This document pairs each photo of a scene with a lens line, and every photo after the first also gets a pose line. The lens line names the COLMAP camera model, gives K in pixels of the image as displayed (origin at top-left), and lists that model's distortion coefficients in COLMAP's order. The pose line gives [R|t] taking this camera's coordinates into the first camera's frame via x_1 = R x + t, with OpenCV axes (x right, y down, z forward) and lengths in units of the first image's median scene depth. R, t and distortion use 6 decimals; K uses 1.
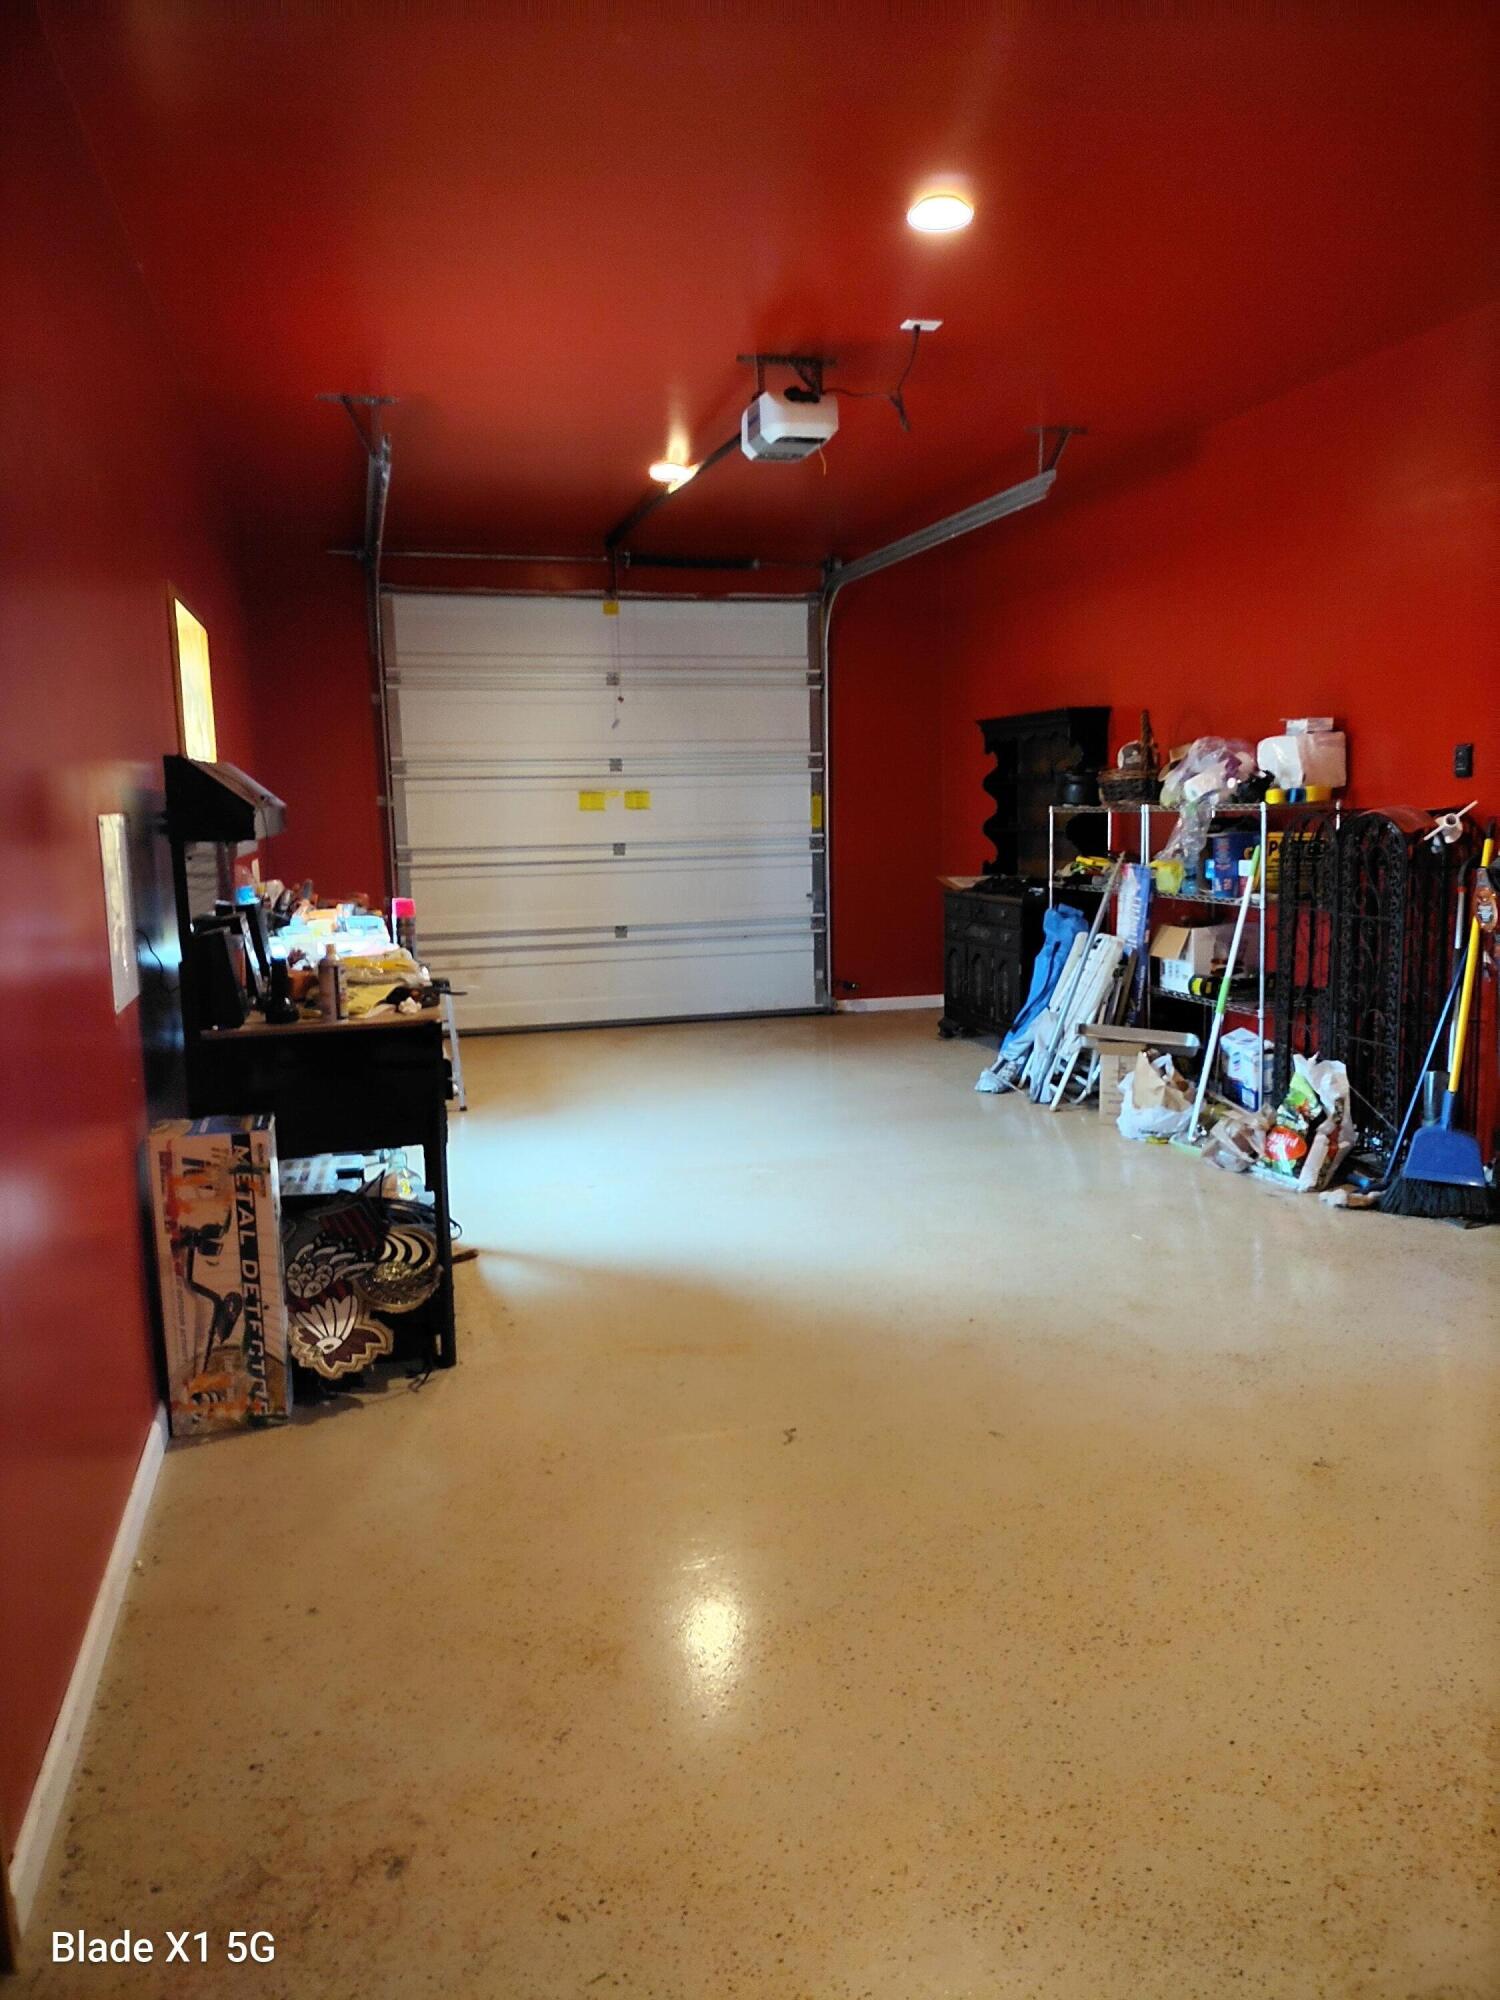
lens RADIAL K [[1483.6, 0, 746.2], [0, 1483.6, 985.5], [0, 0, 1]] dist [0.077980, -0.005225]
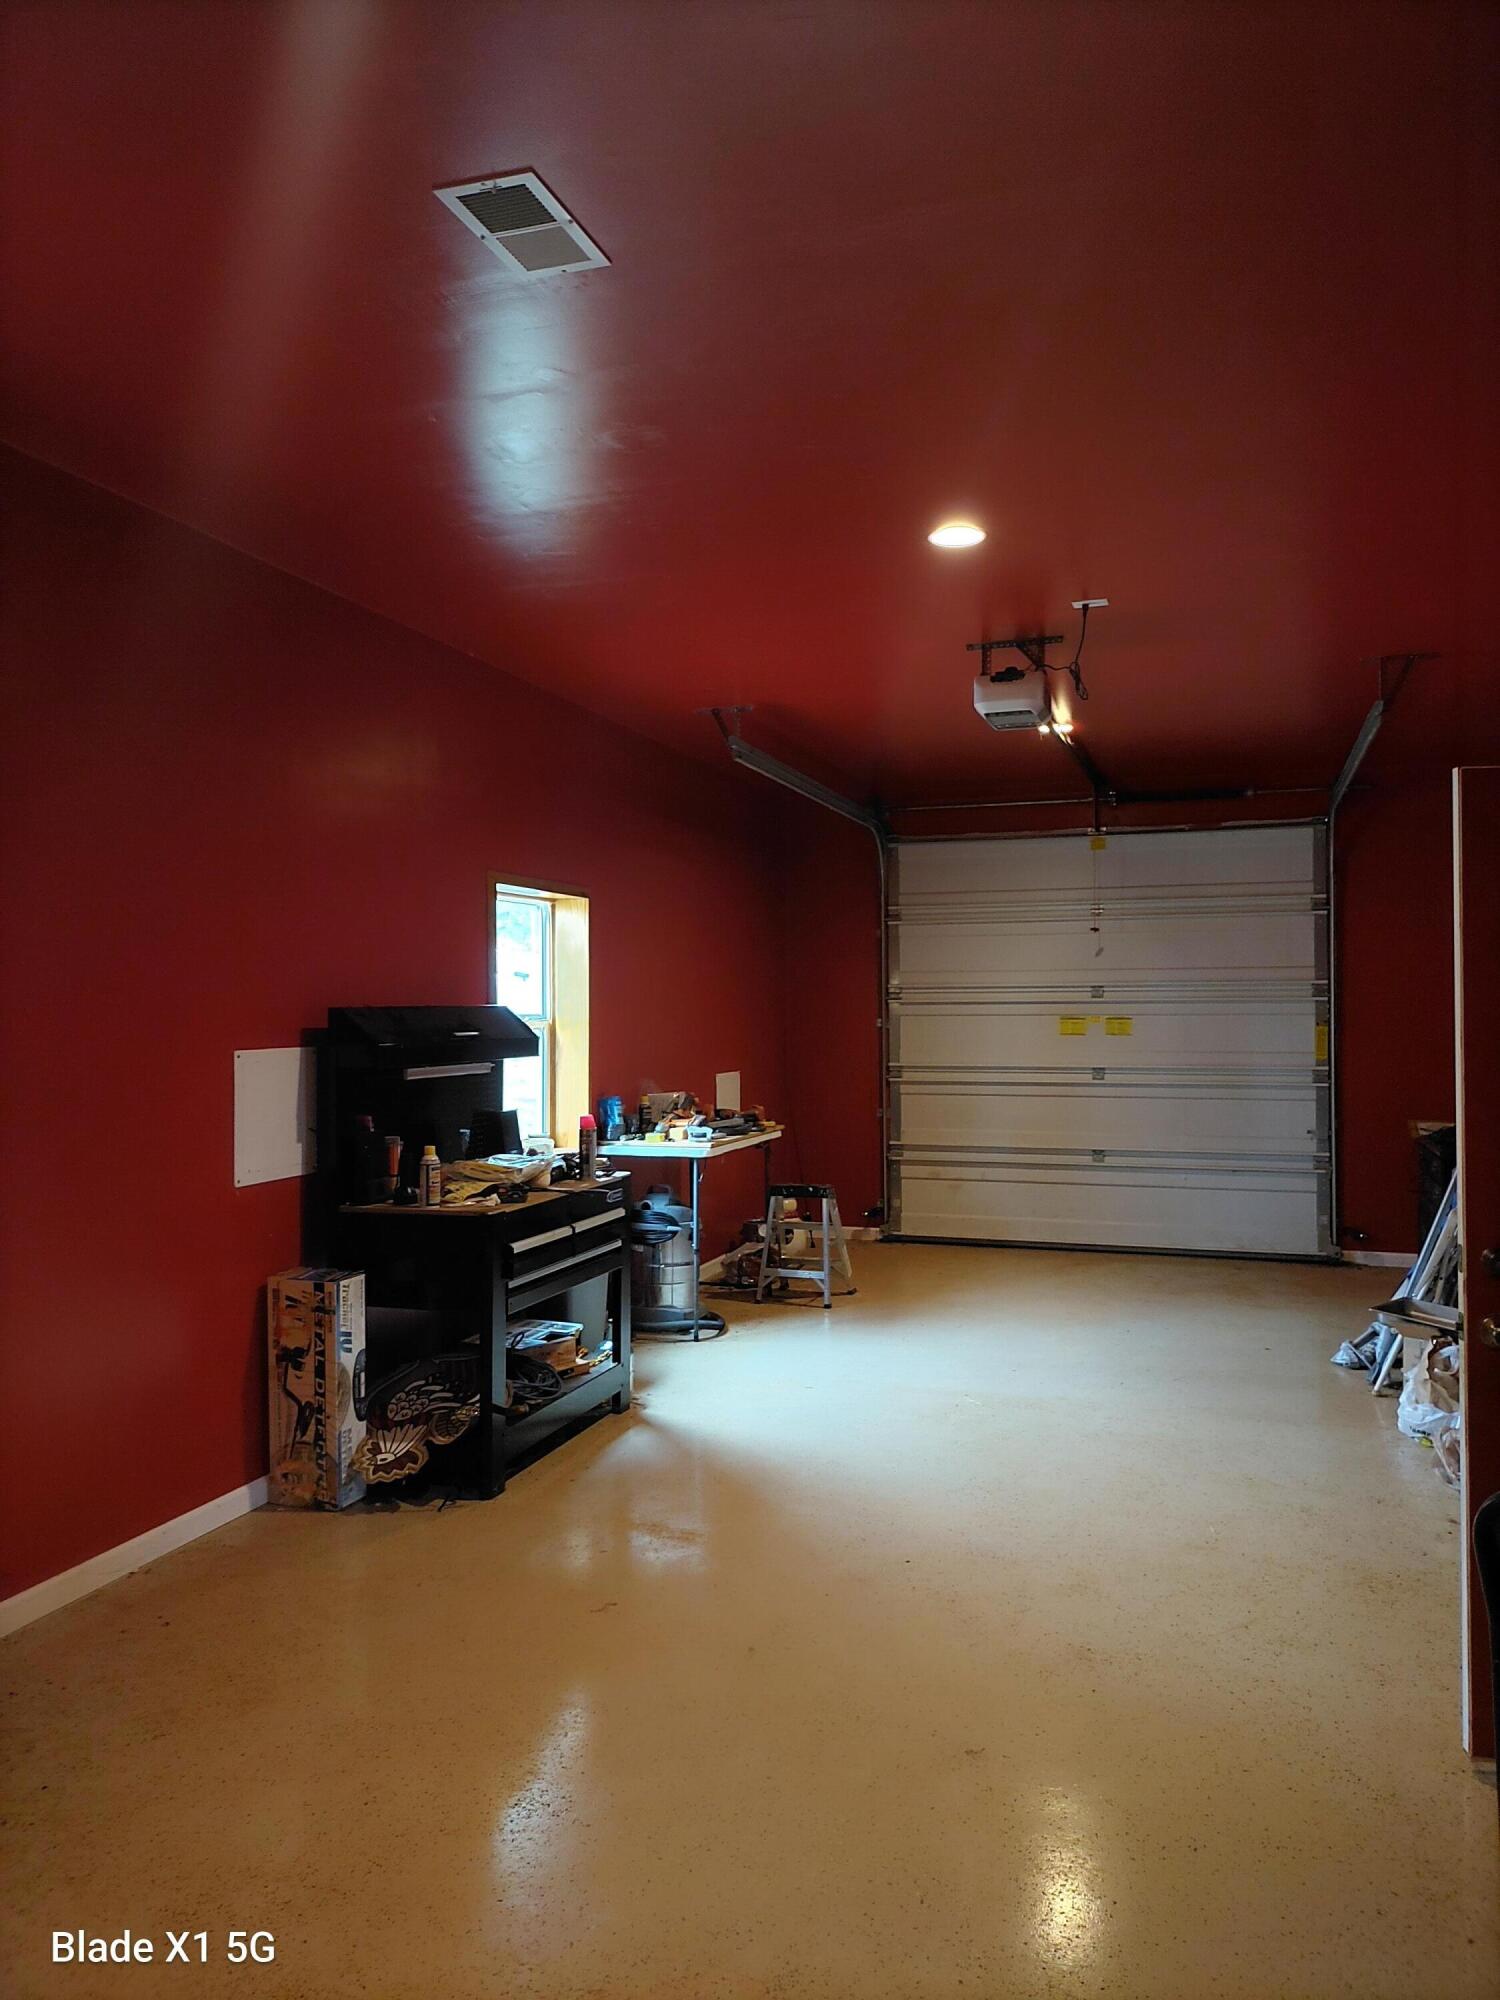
lens RADIAL K [[1483.6, 0, 731.7], [0, 1483.6, 991.5], [0, 0, 1]] dist [0.077980, -0.005225]
pose [[0.834486, 0.009607, -0.550945, 0.278476], [-0.082112, 0.990853, -0.107093, -0.018802], [0.544877, 0.134606, 0.827642, 0.013654]]
